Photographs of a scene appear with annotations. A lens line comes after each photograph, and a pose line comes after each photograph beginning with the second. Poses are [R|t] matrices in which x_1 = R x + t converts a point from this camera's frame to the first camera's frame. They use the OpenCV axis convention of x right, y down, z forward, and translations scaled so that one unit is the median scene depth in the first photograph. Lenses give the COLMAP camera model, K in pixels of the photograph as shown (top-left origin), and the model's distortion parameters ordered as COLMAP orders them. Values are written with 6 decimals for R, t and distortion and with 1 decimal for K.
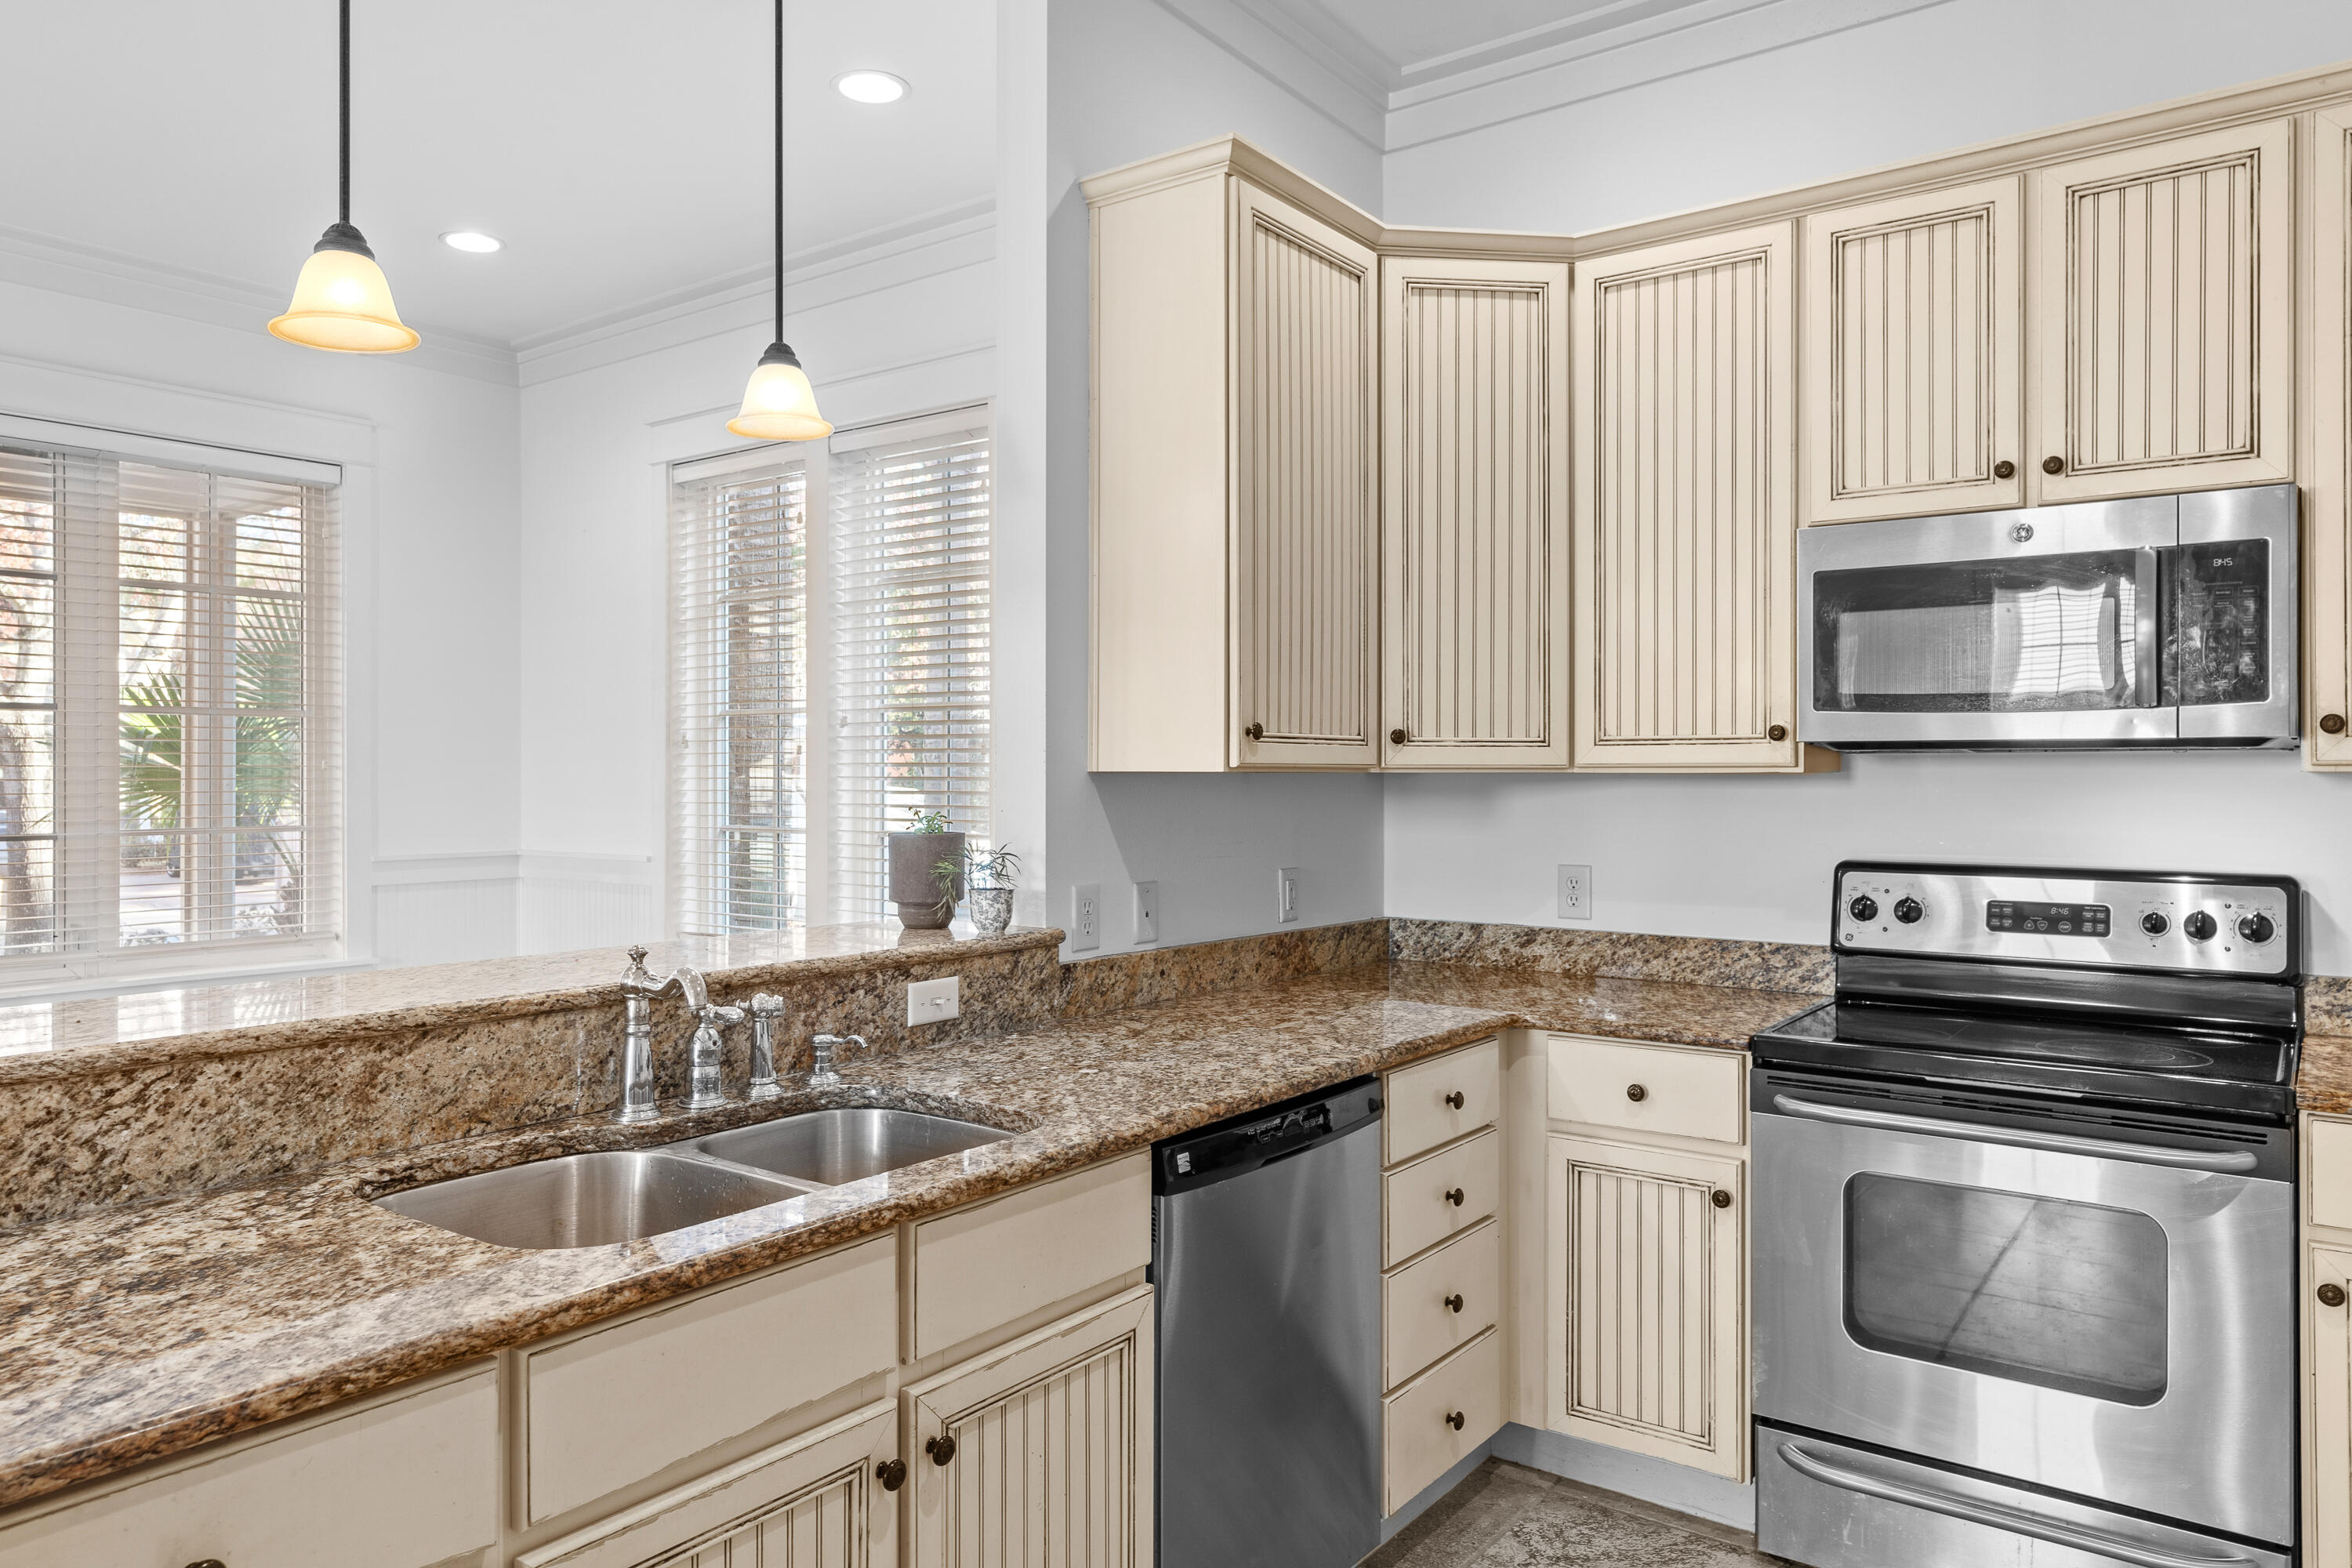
lens RADIAL K [[1535.7, 0, 1157.3], [0, 1535.7, 778.4], [0, 0, 1]] dist [-0.016559, 0.008160]
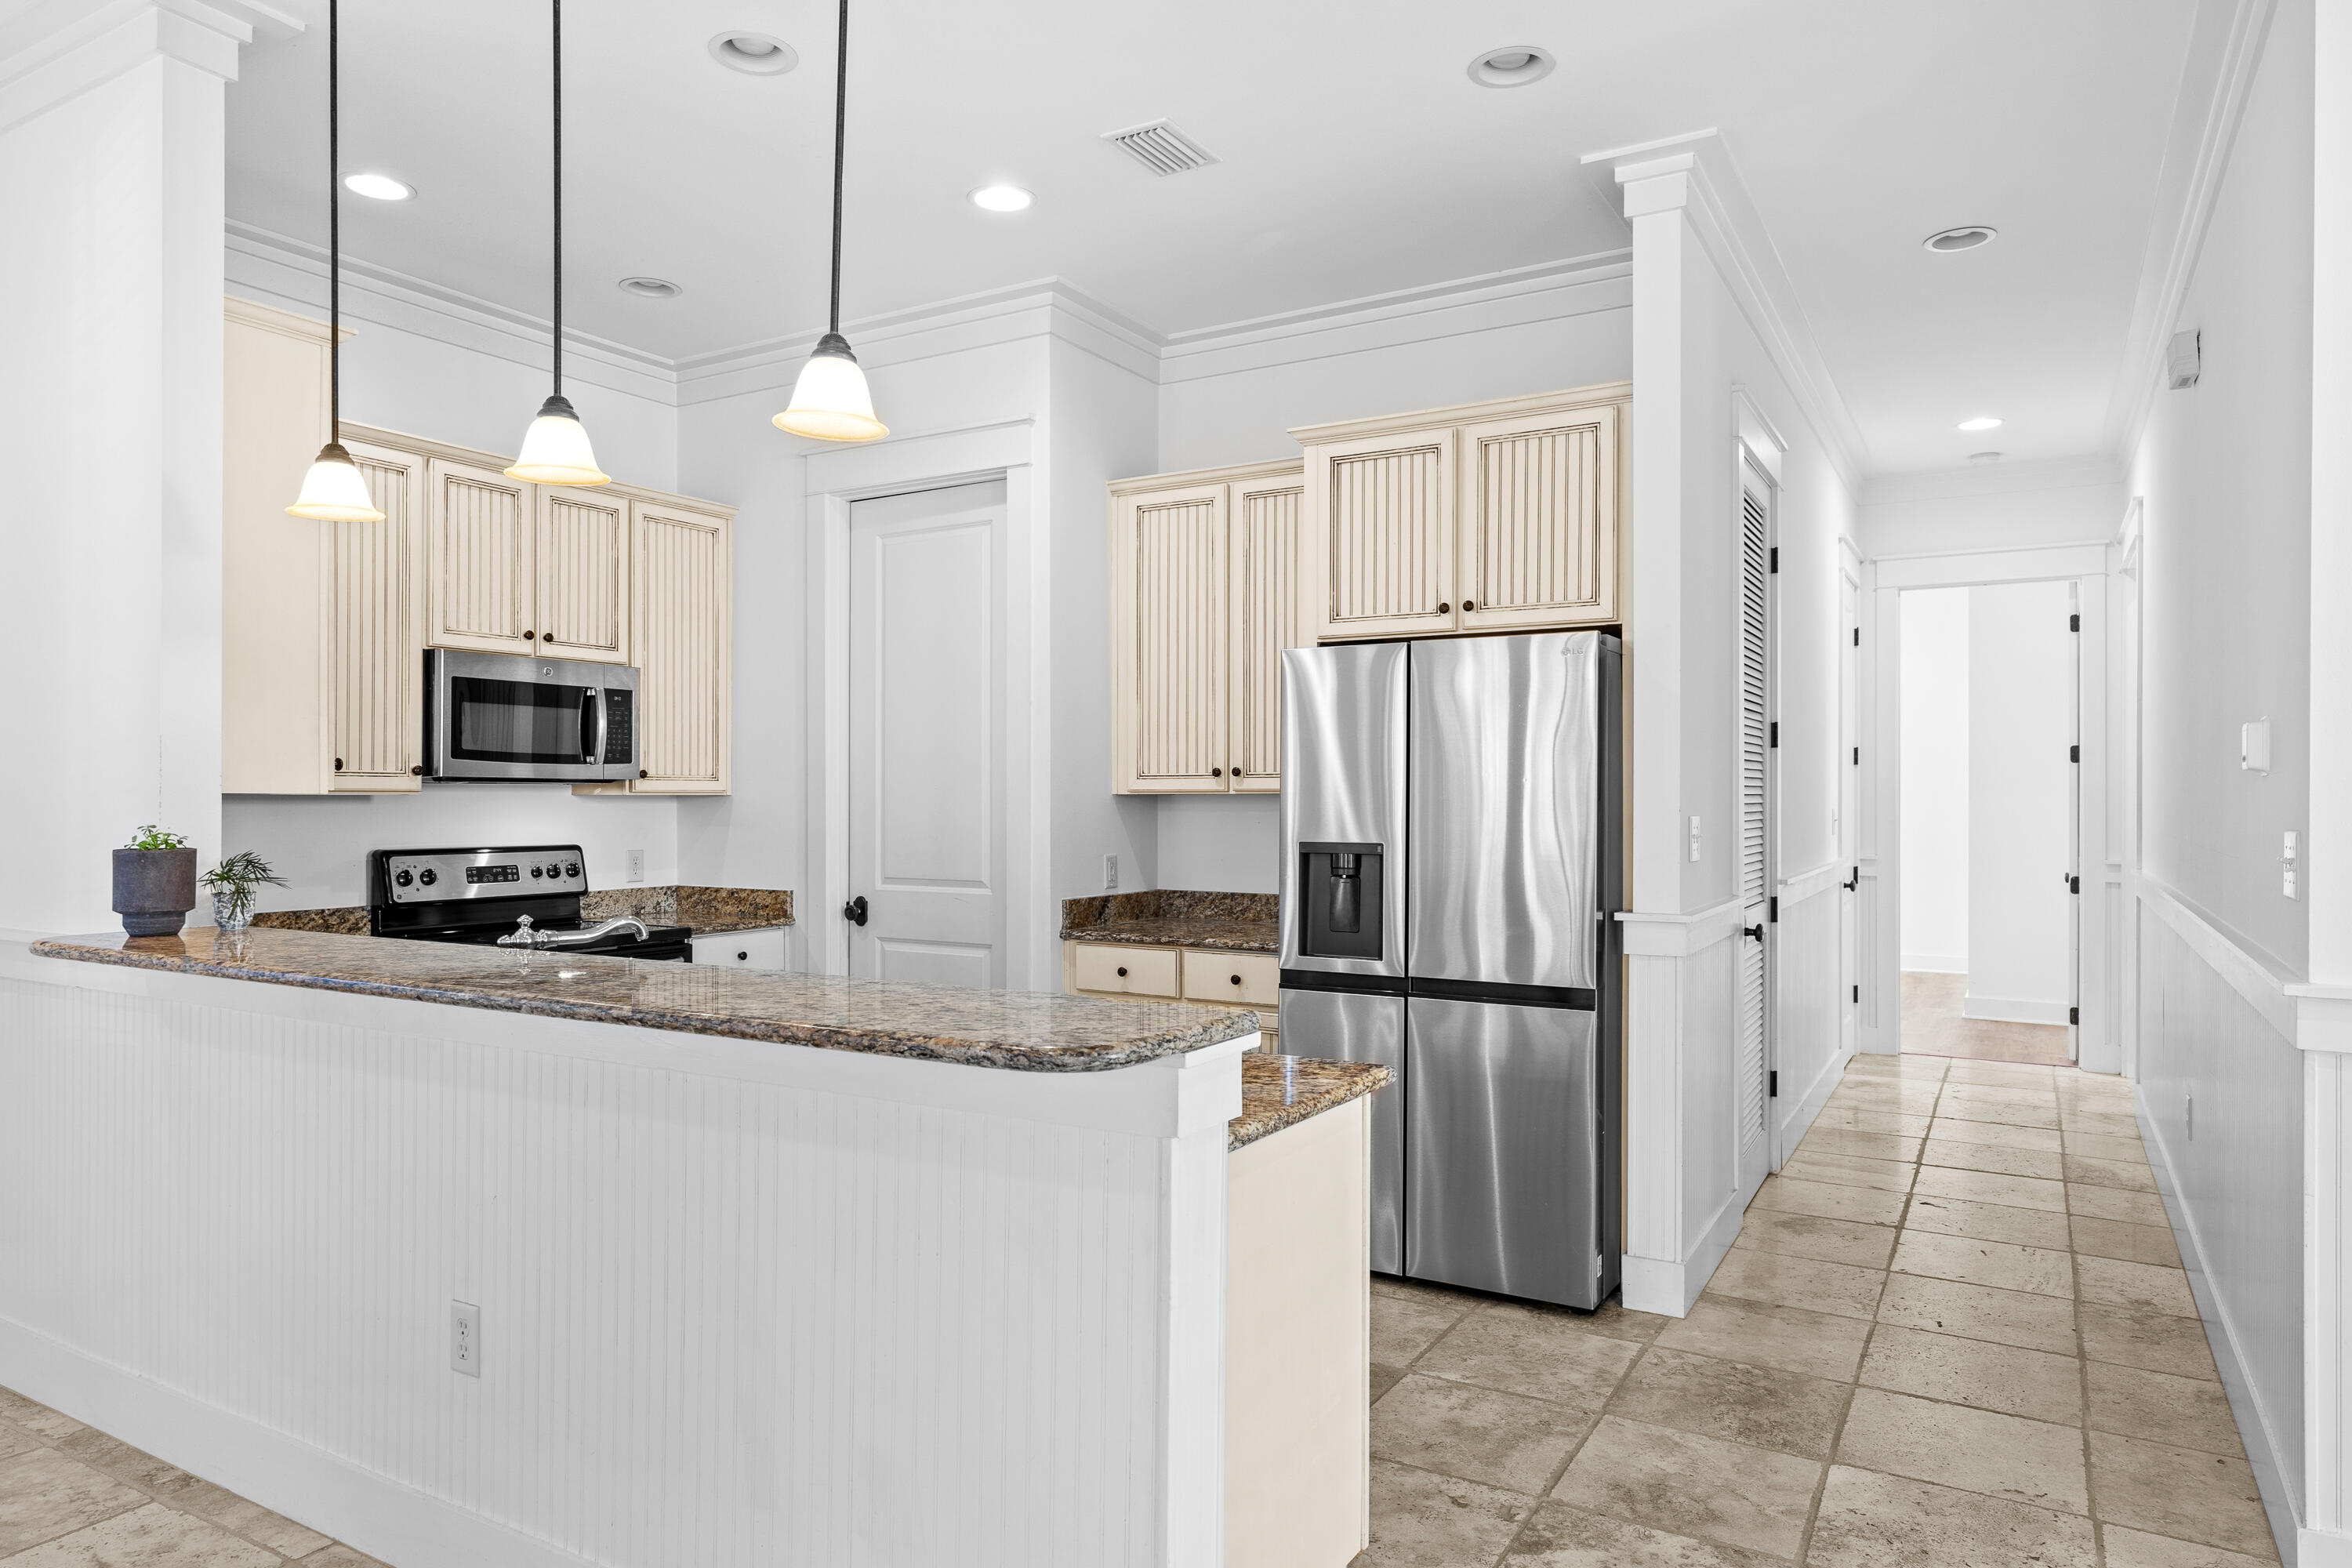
lens RADIAL K [[1455.8, 0, 1182.3], [0, 1455.8, 800.3], [0, 0, 1]] dist [-0.006366, 0.004089]
pose [[-0.123802, -0.002722, 0.992303, -1.331799], [0.000922, 0.999995, 0.002858, -0.001787], [-0.992307, 0.001269, -0.123798, 0.417534]]
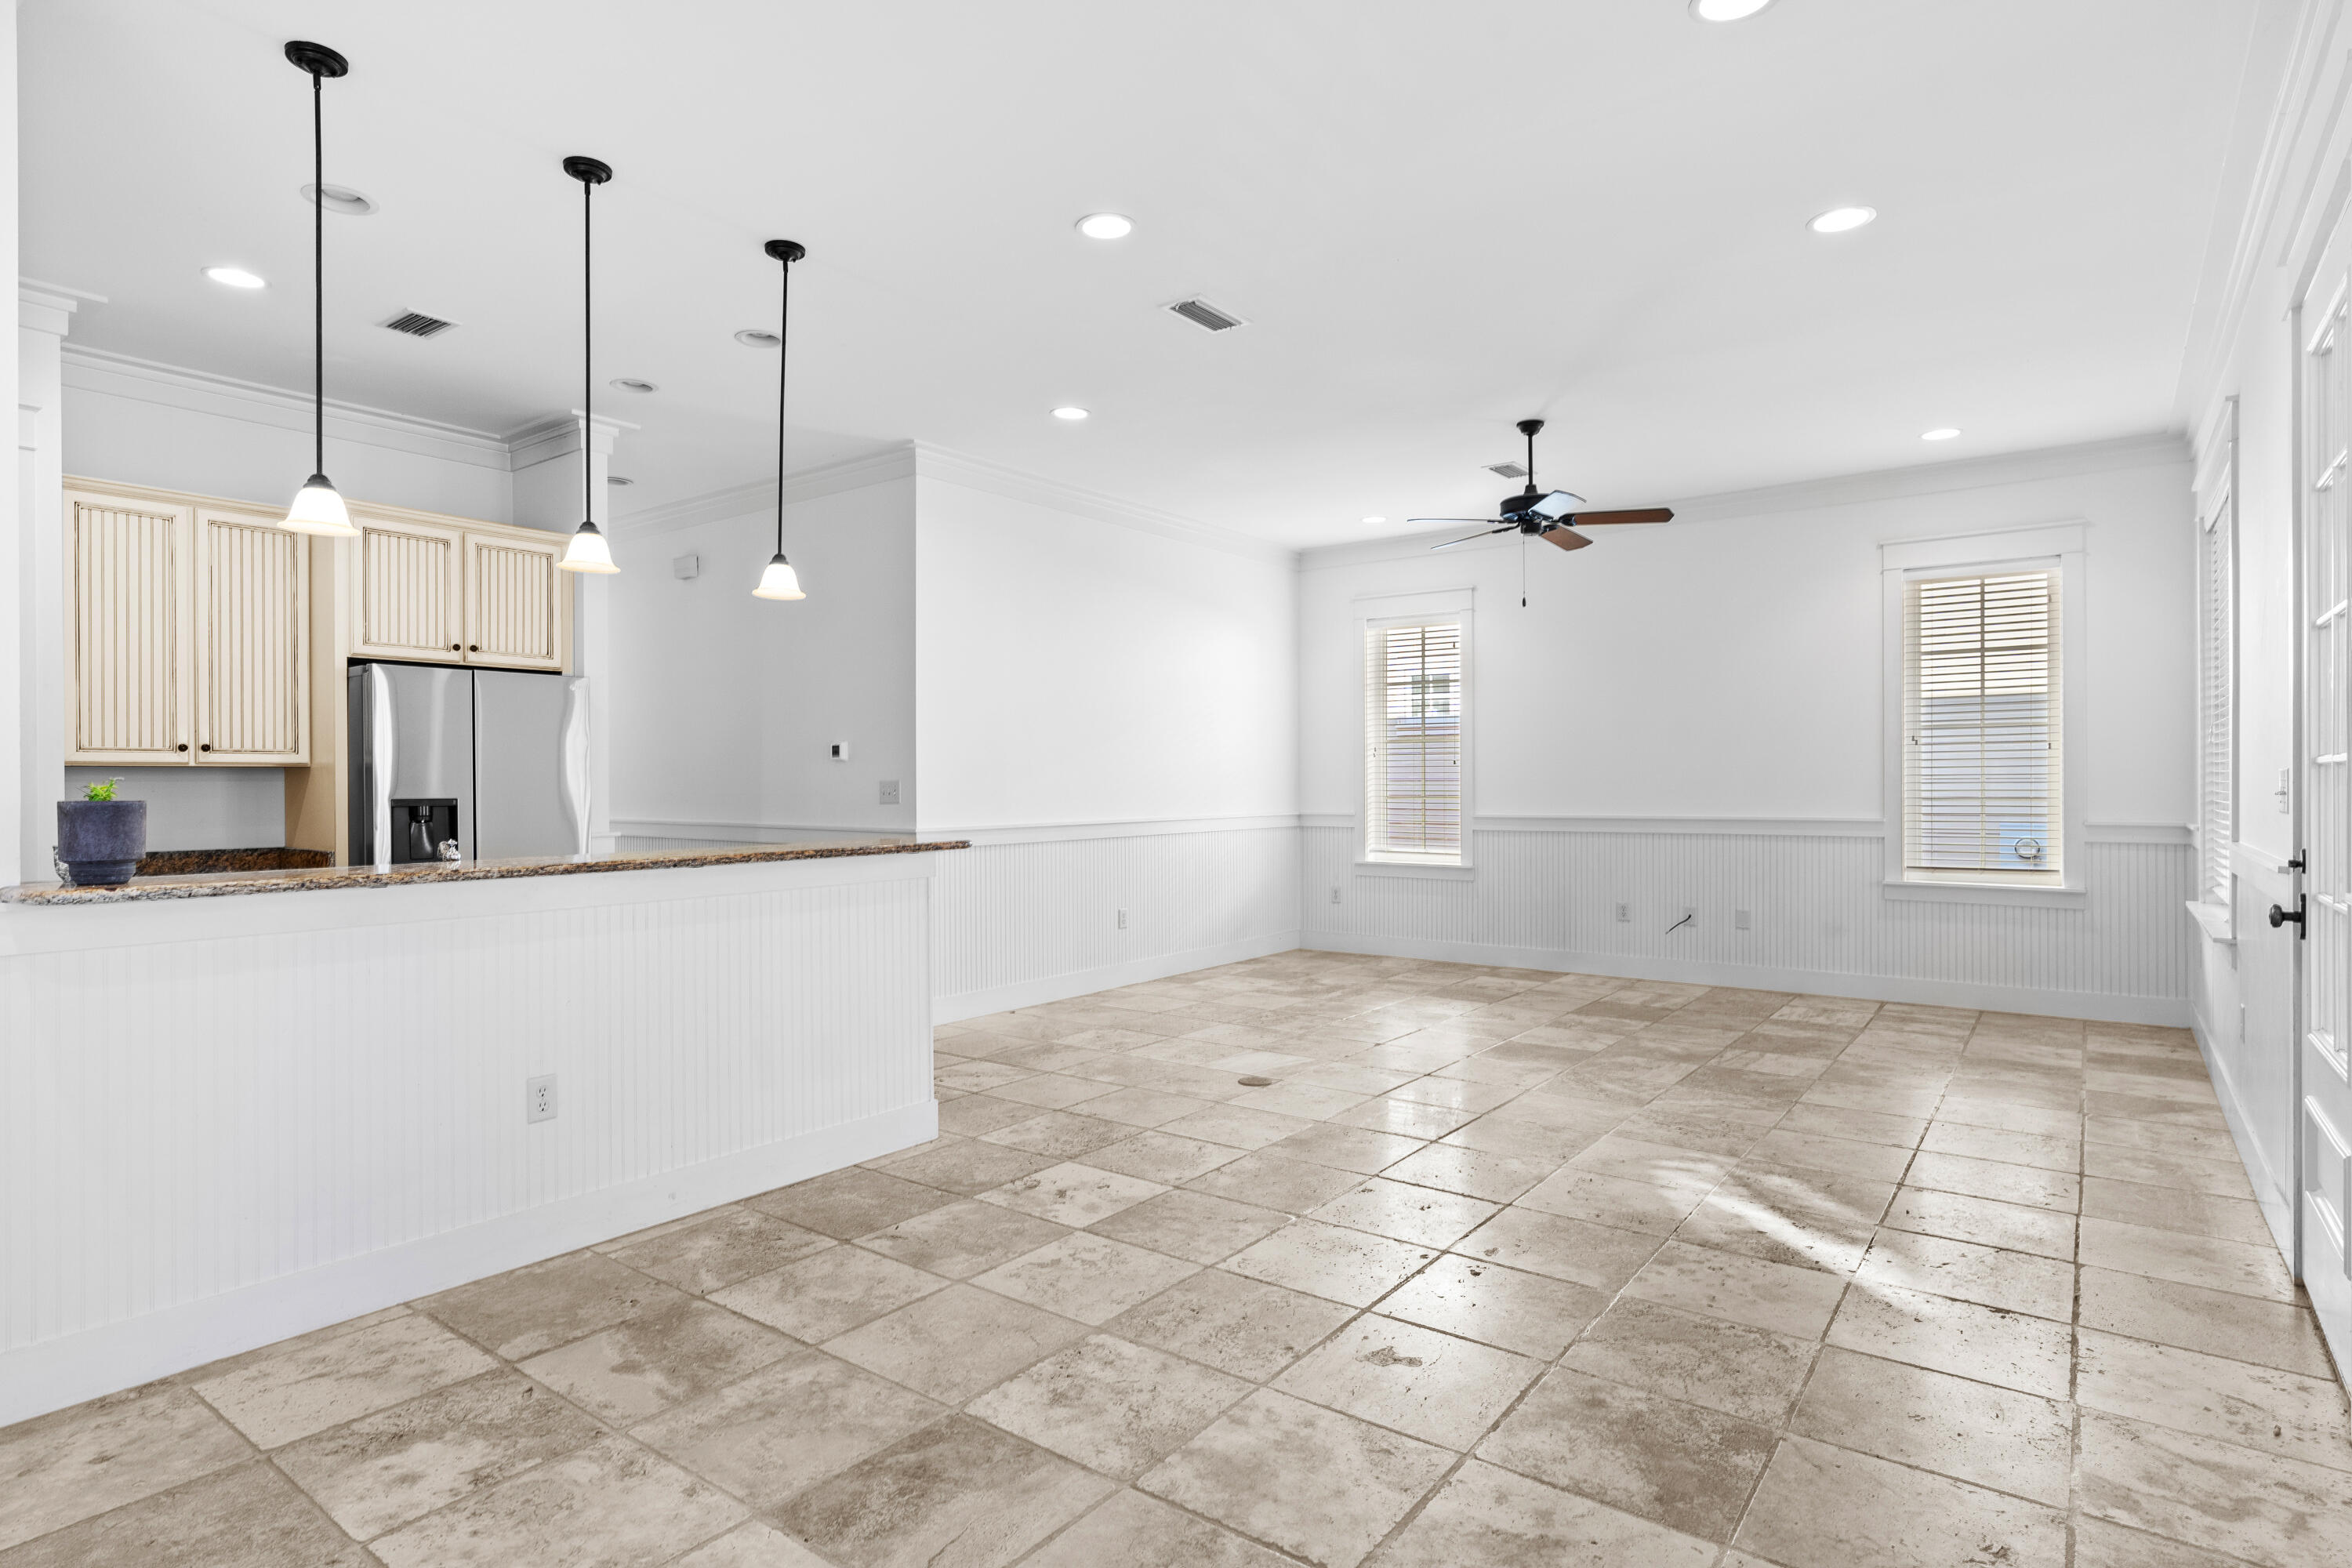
lens RADIAL K [[1211.0, 0, 1170.0], [0, 1211.0, 779.3], [0, 0, 1]] dist [-0.001539, 0.004076]
pose [[-0.999890, 0.003391, -0.014426, -0.975020], [0.003369, 0.999993, 0.001514, 0.019275], [0.014432, 0.001466, -0.999895, 2.010068]]
